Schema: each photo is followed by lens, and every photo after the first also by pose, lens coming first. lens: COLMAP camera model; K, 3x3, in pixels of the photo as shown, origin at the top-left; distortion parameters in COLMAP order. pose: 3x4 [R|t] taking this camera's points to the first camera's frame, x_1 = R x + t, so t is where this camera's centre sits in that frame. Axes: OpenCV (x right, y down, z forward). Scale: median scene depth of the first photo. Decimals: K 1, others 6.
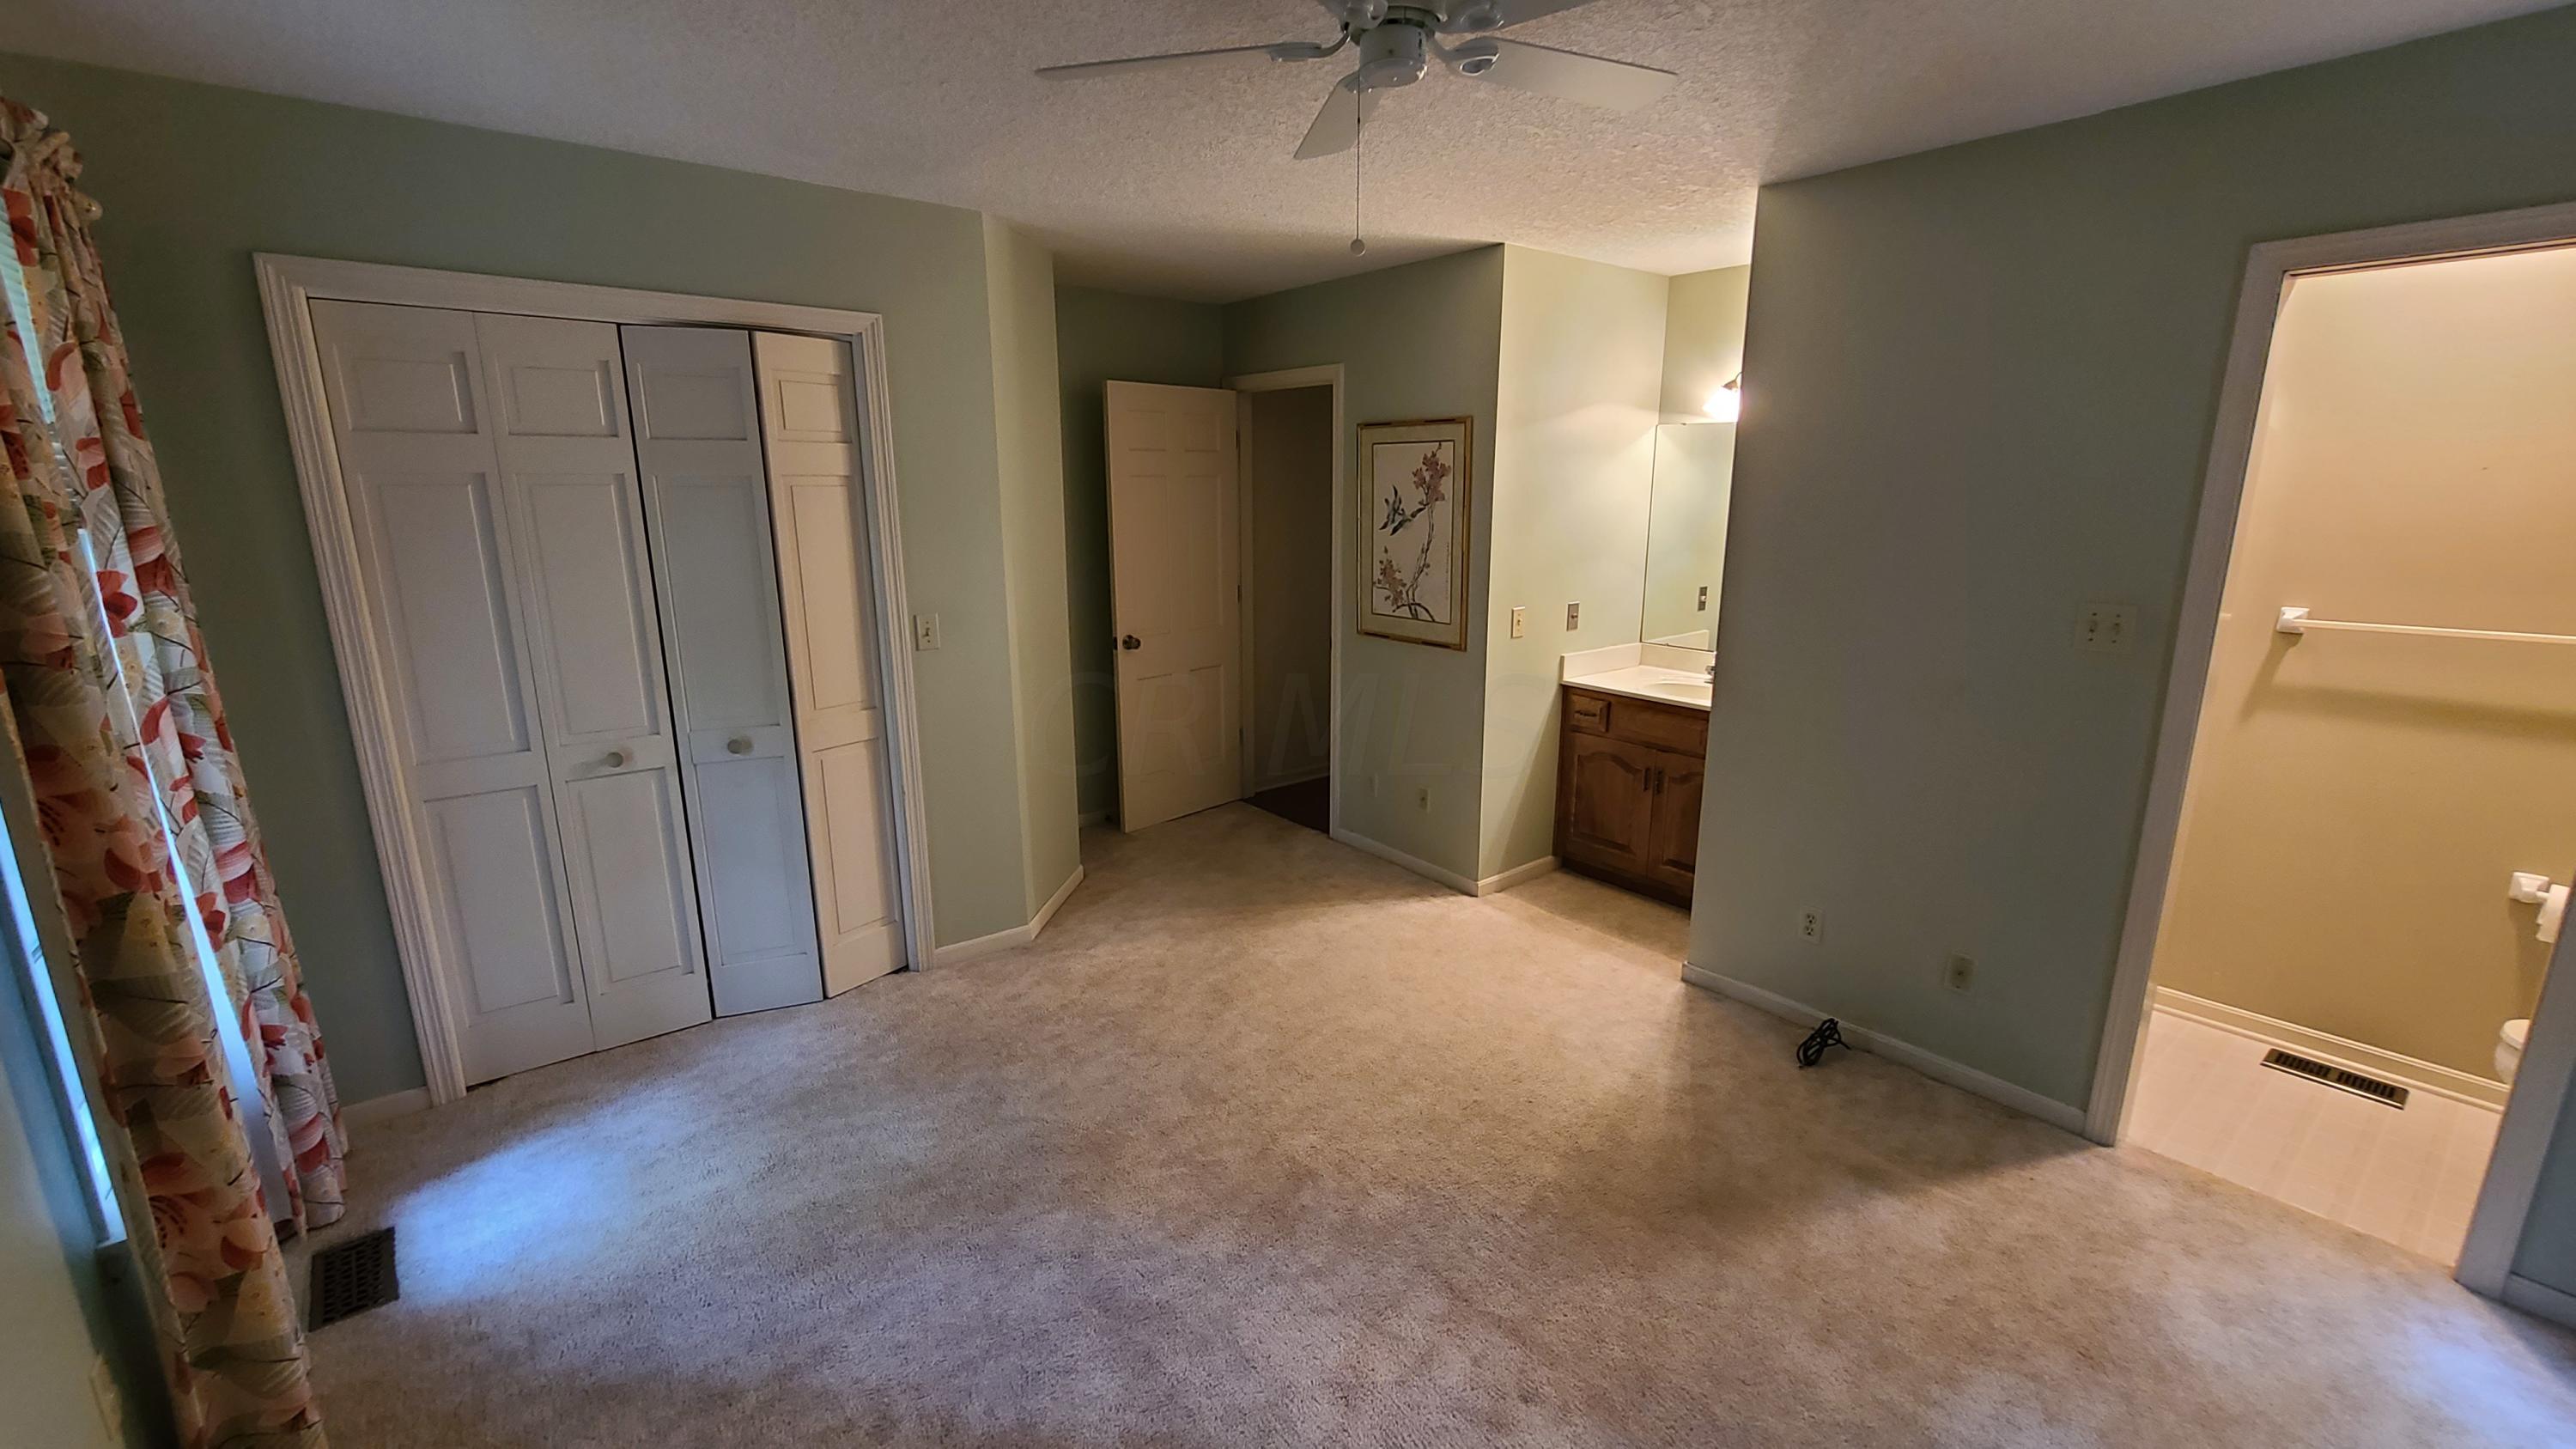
lens RADIAL K [[1053.8, 0, 1310.2], [0, 1053.8, 733.0], [0, 0, 1]] dist [-0.009655, -0.000625]
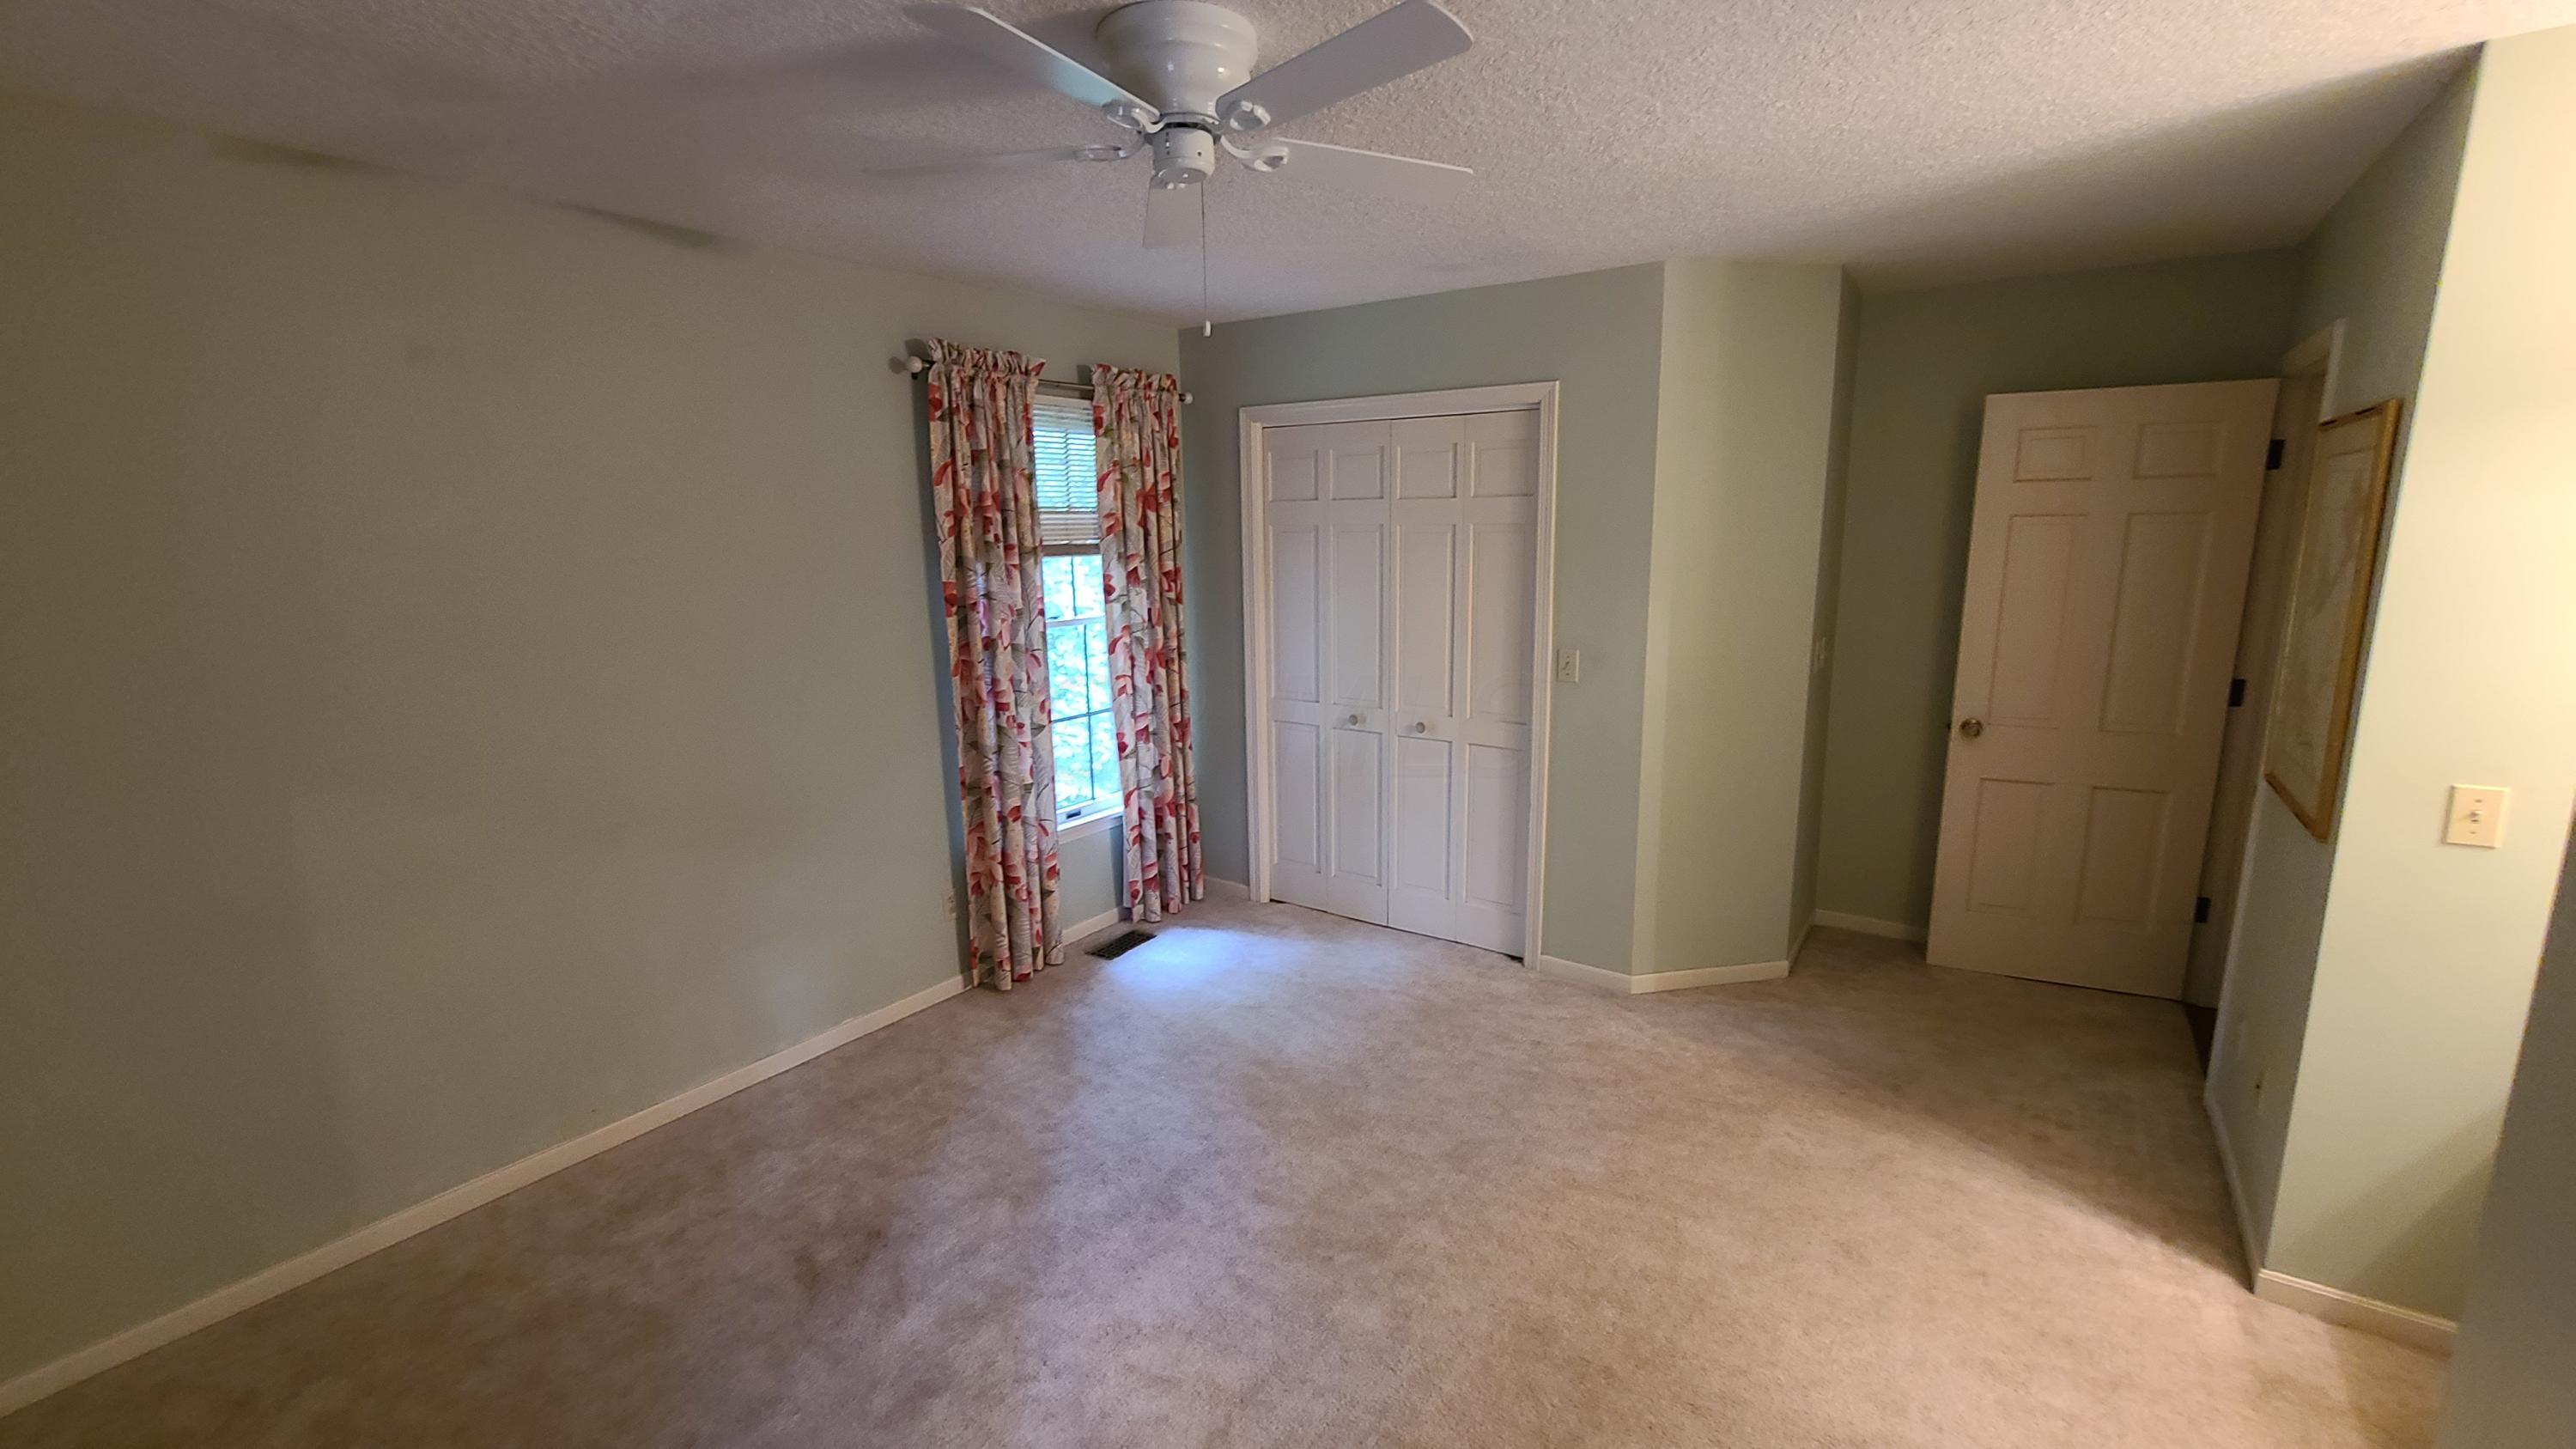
lens RADIAL K [[1055.9, 0, 1288.0], [0, 1055.9, 724.5], [0, 0, 1]] dist [-0.002203, -0.000067]
pose [[0.274114, 0.176764, -0.945313, 0.637492], [-0.209043, 0.970412, 0.120841, -0.116100], [0.938703, 0.164487, 0.302955, 0.438791]]
